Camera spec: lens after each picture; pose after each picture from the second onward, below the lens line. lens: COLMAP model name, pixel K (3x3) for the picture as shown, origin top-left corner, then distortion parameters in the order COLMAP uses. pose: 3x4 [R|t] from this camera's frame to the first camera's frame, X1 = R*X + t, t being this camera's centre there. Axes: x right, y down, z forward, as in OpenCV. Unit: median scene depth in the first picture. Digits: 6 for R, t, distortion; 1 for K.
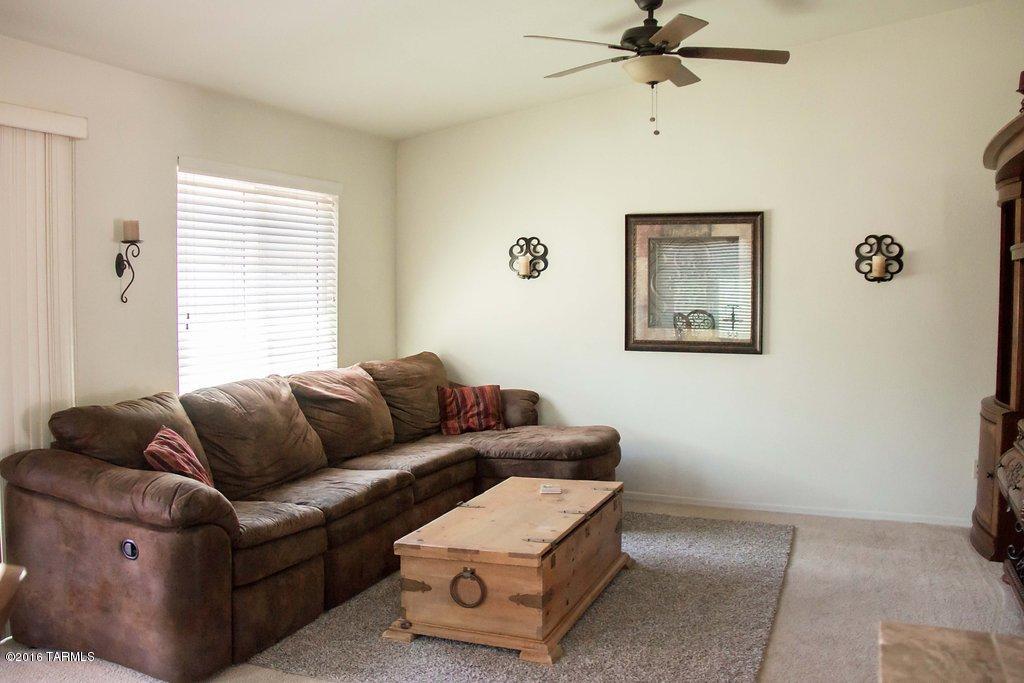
lens RADIAL K [[925.2, 0, 512.5], [0, 925.2, 336.2], [0, 0, 1]] dist [-0.084845, -0.021858]
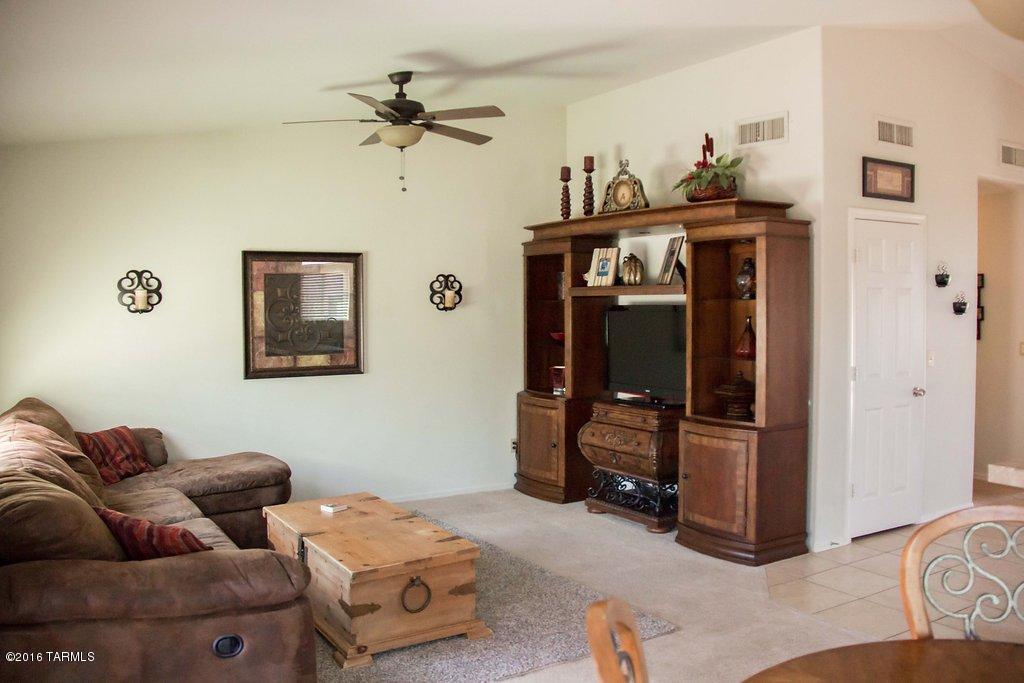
lens RADIAL K [[858.4, 0, 513.5], [0, 858.4, 341.3], [0, 0, 1]] dist [-0.174640, 0.136057]
pose [[0.610028, -0.038210, 0.791458, -0.500096], [0.058039, 0.998308, 0.003461, -0.015182], [-0.790252, 0.043824, 0.611213, 0.187052]]
